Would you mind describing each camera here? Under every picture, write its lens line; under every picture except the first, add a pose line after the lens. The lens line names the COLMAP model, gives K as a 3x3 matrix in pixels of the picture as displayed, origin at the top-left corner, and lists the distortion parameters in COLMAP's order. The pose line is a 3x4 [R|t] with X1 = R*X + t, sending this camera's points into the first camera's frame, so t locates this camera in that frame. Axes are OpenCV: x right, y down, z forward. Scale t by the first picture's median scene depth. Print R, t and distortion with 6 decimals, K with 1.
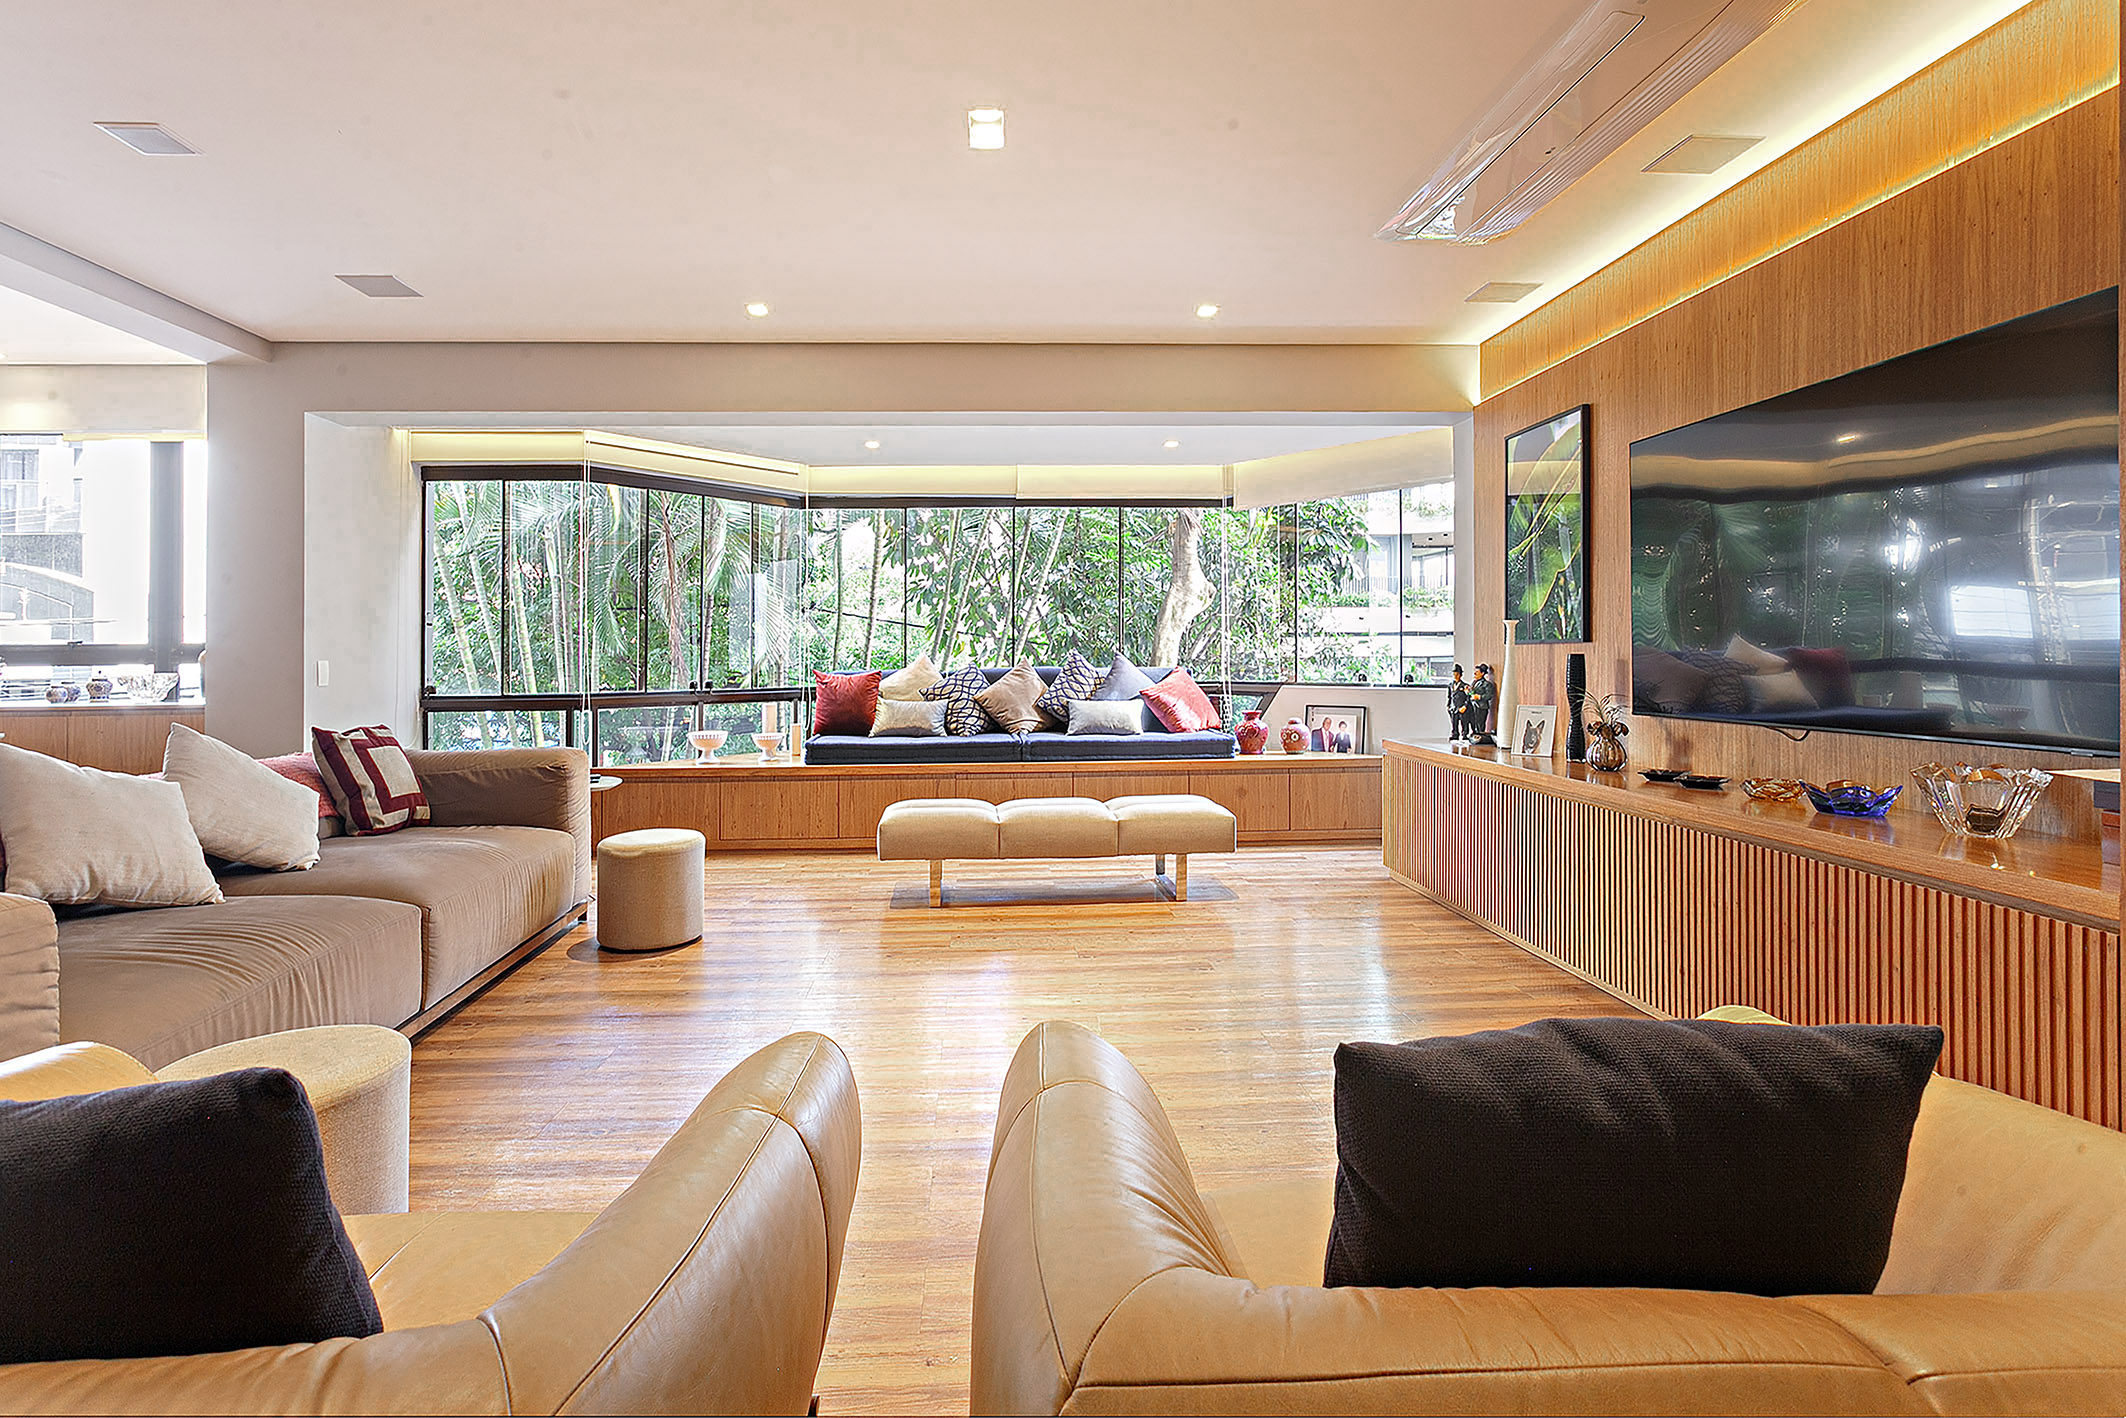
lens RADIAL K [[1021.8, 0, 1058.4], [0, 1021.8, 653.8], [0, 0, 1]] dist [0.000155, 0.000554]
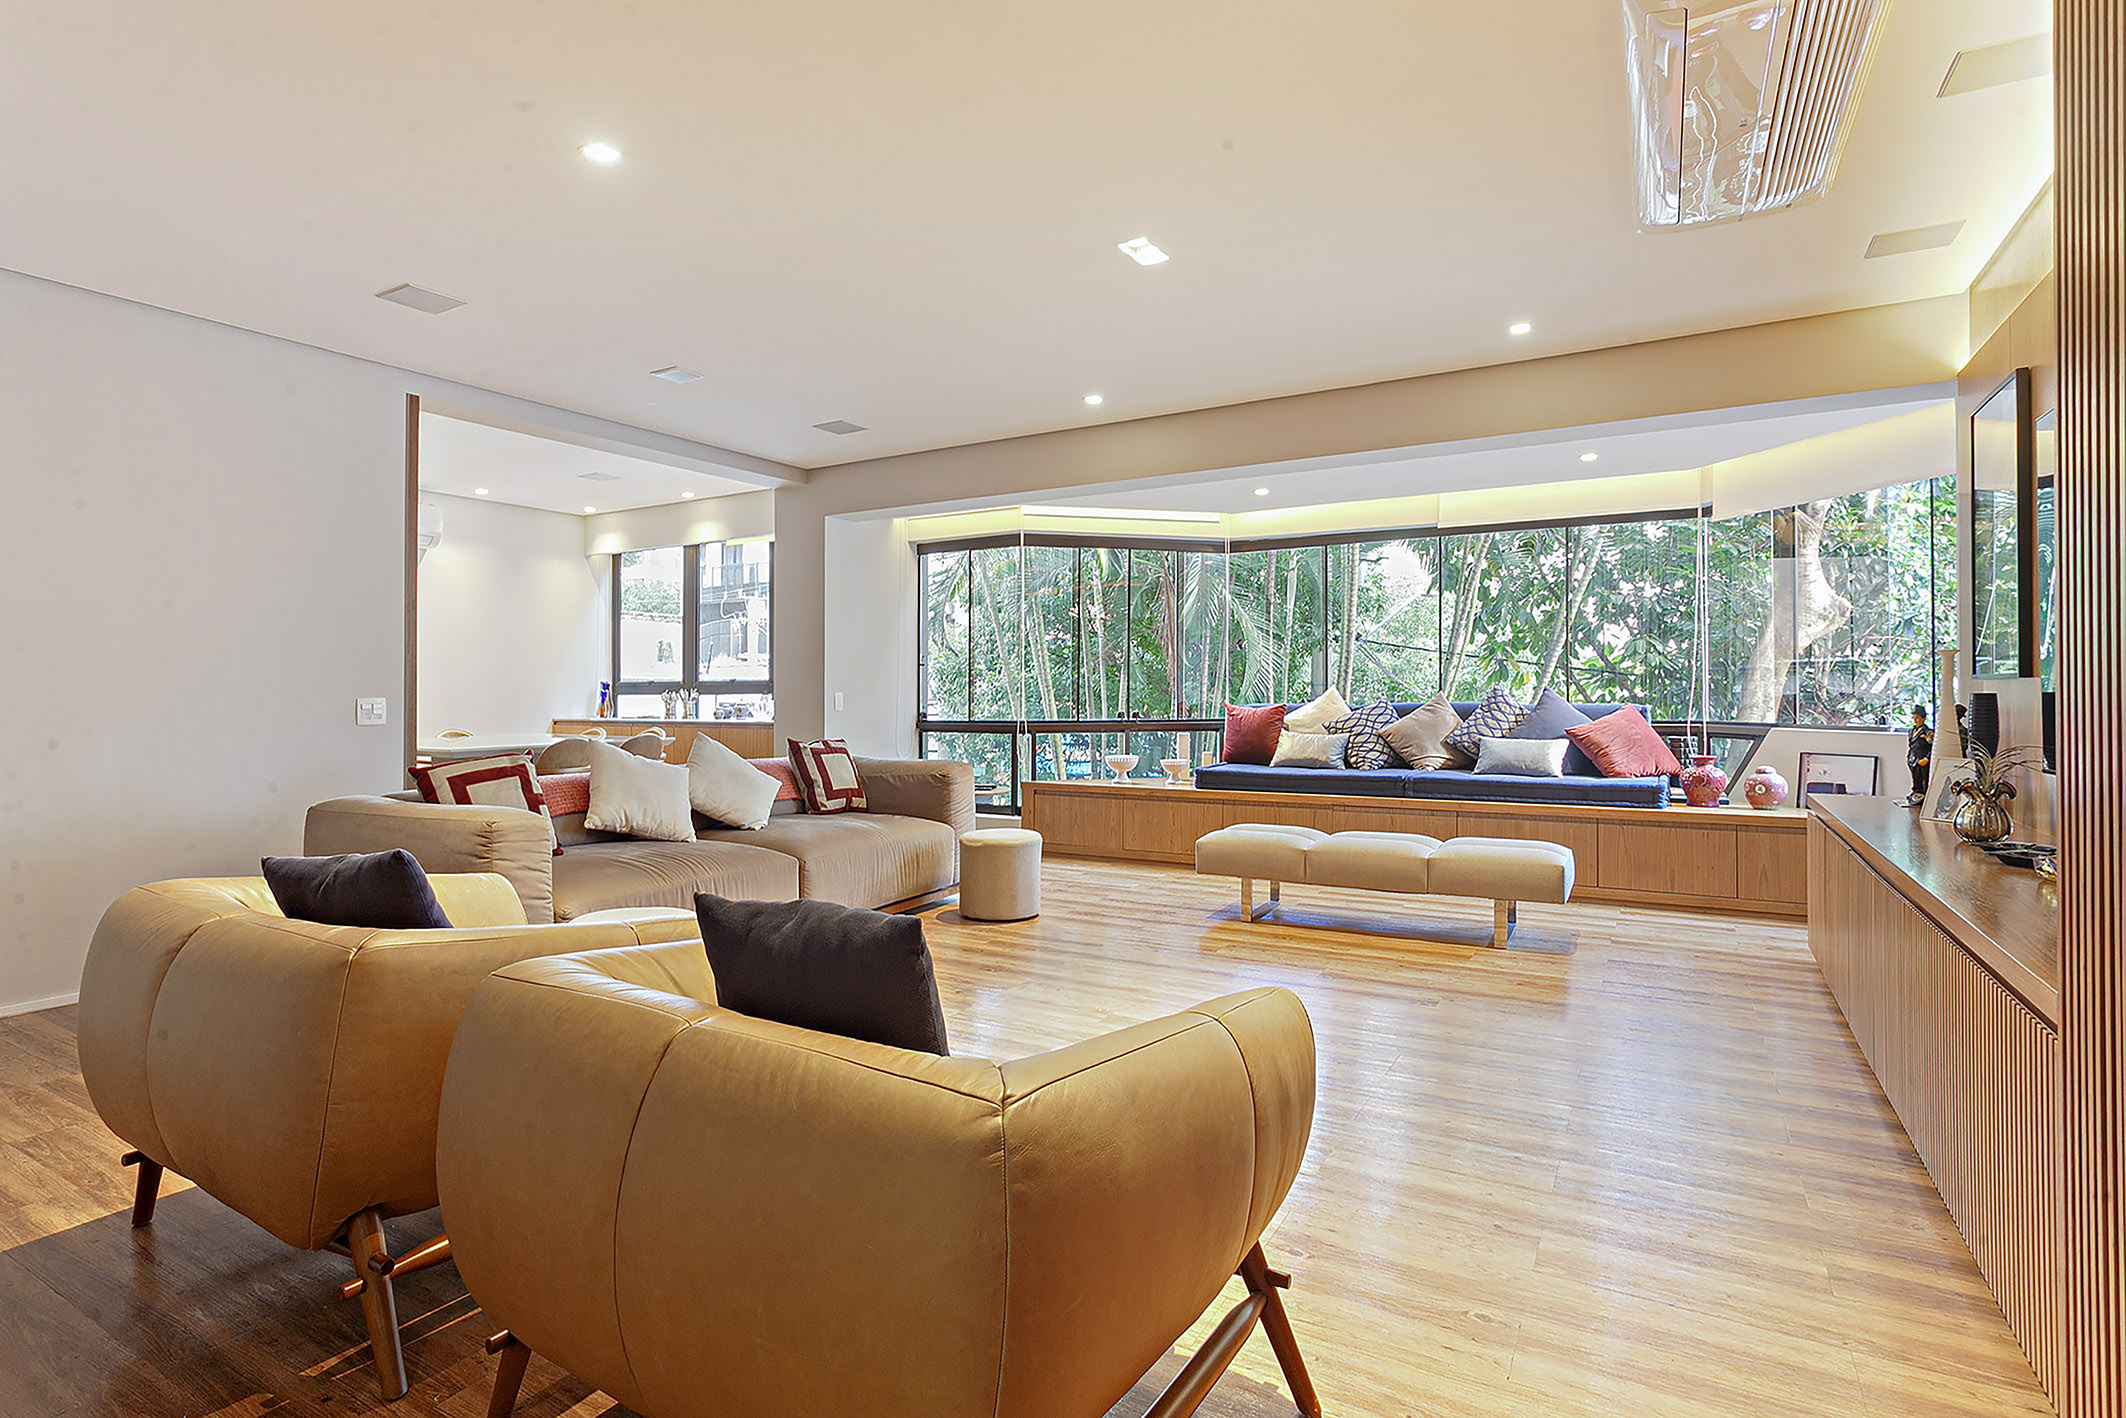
lens RADIAL K [[1061.9, 0, 1062.5], [0, 1061.9, 683.3], [0, 0, 1]] dist [-0.002843, 0.000202]
pose [[0.843912, 0.000634, -0.536481, 0.255097], [-0.001427, 0.999998, -0.001062, -0.004010], [0.536479, 0.001662, 0.843912, -0.048200]]
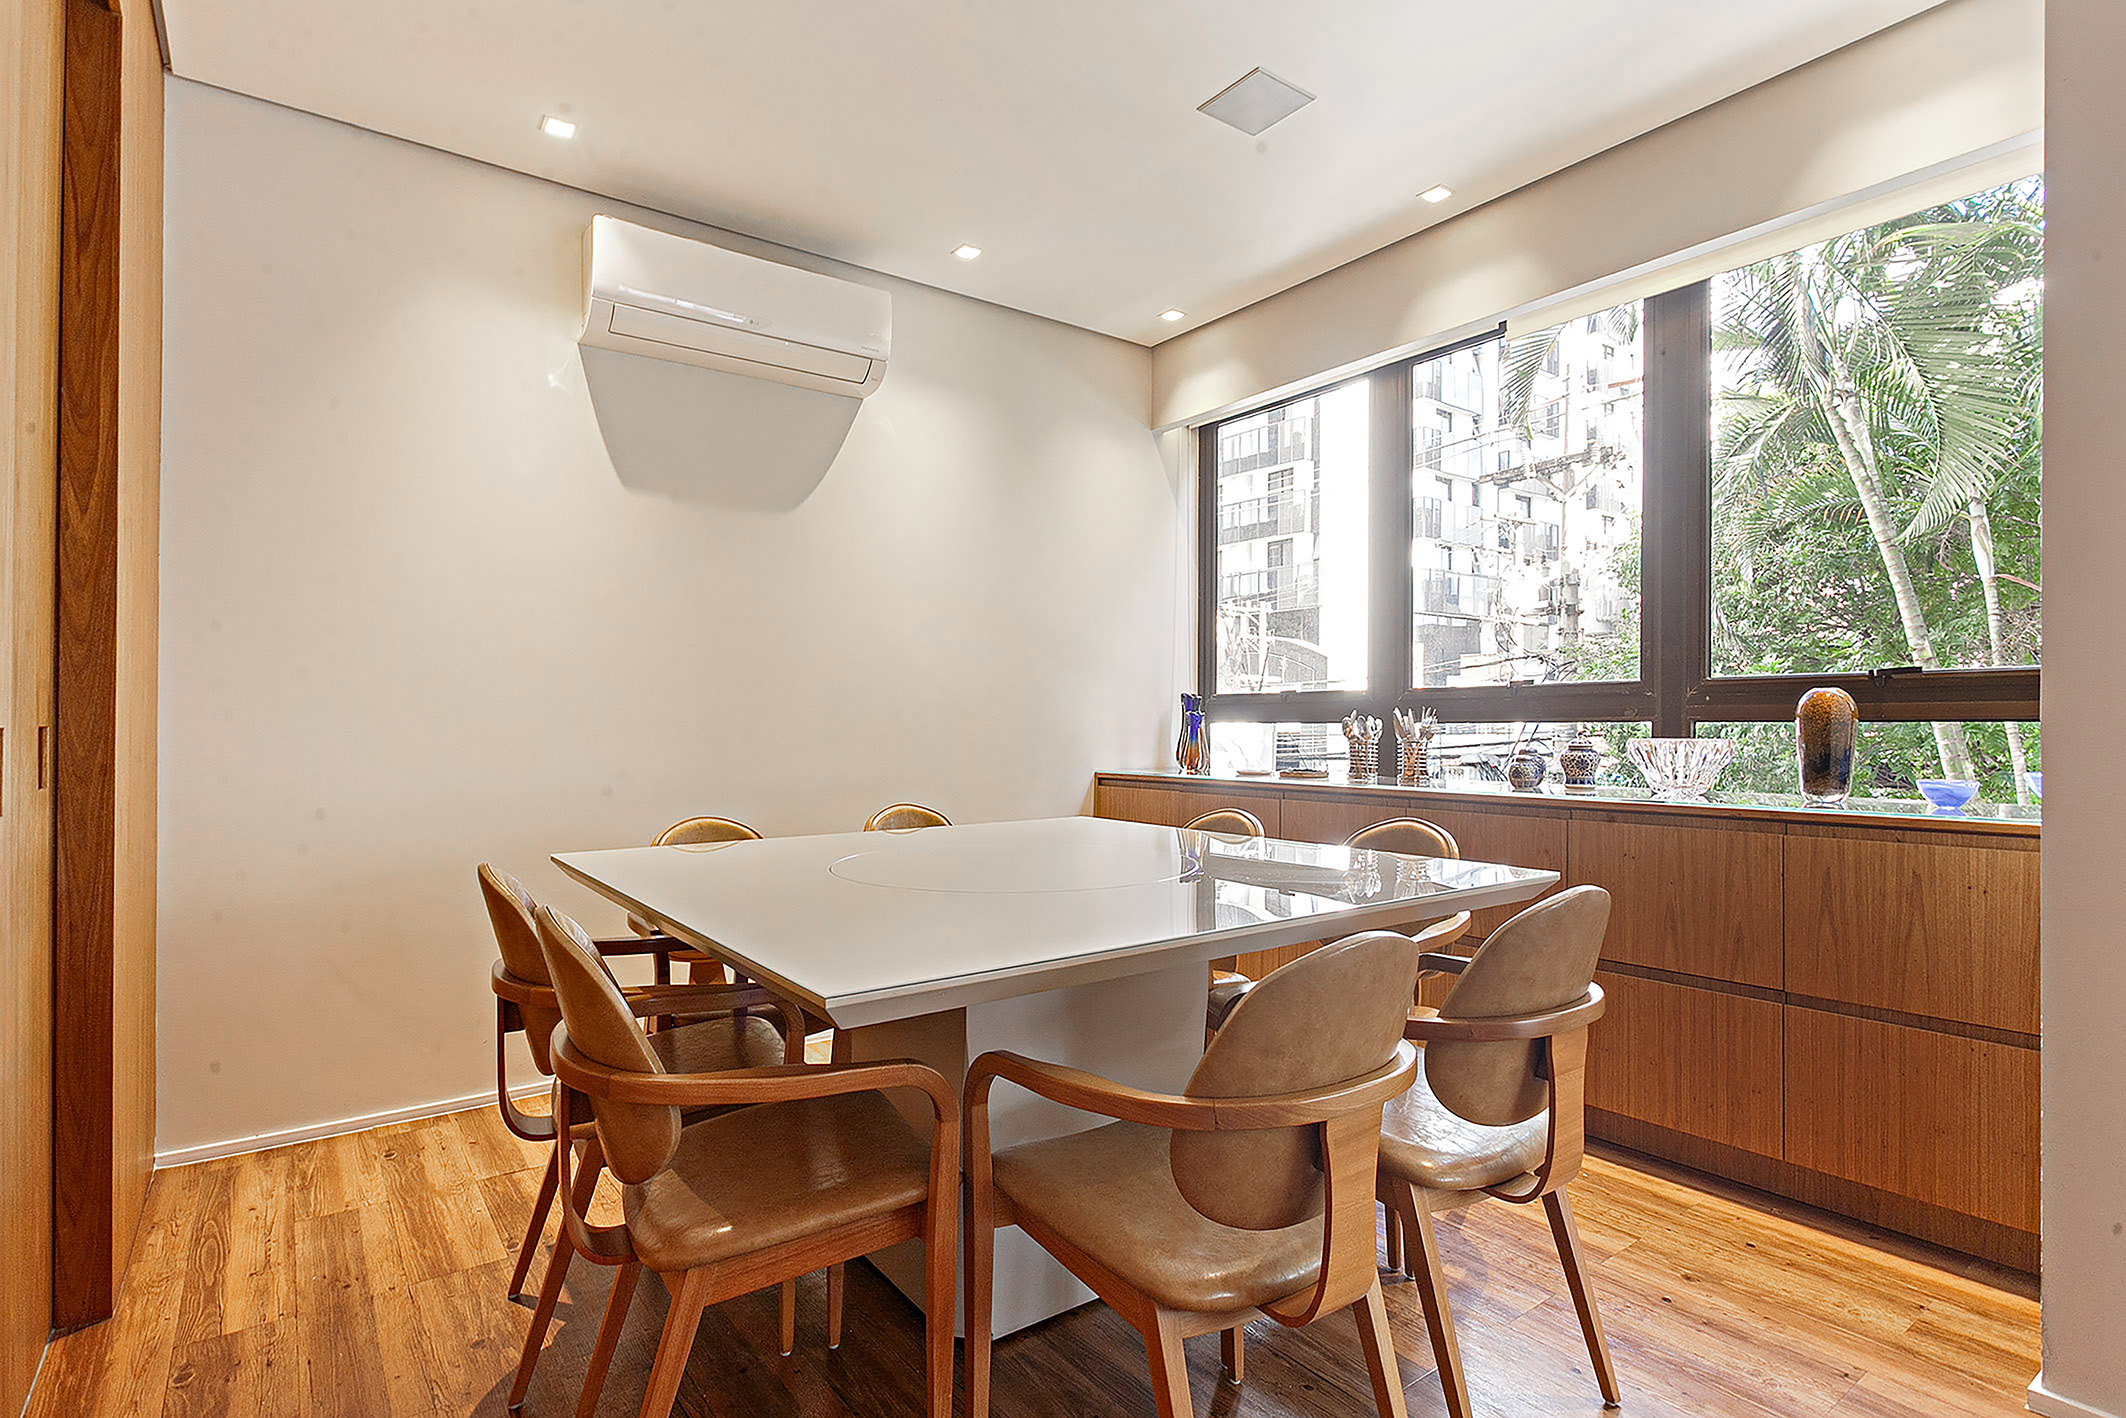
lens RADIAL K [[1054.8, 0, 1063.0], [0, 1054.8, 709.0], [0, 0, 1]] dist [0.000055, 0.000130]
pose [[0.563194, -0.003197, -0.826319, -0.556306], [-0.002141, 0.999984, -0.005328, 0.007139], [0.826322, 0.004770, 0.563177, 0.404353]]
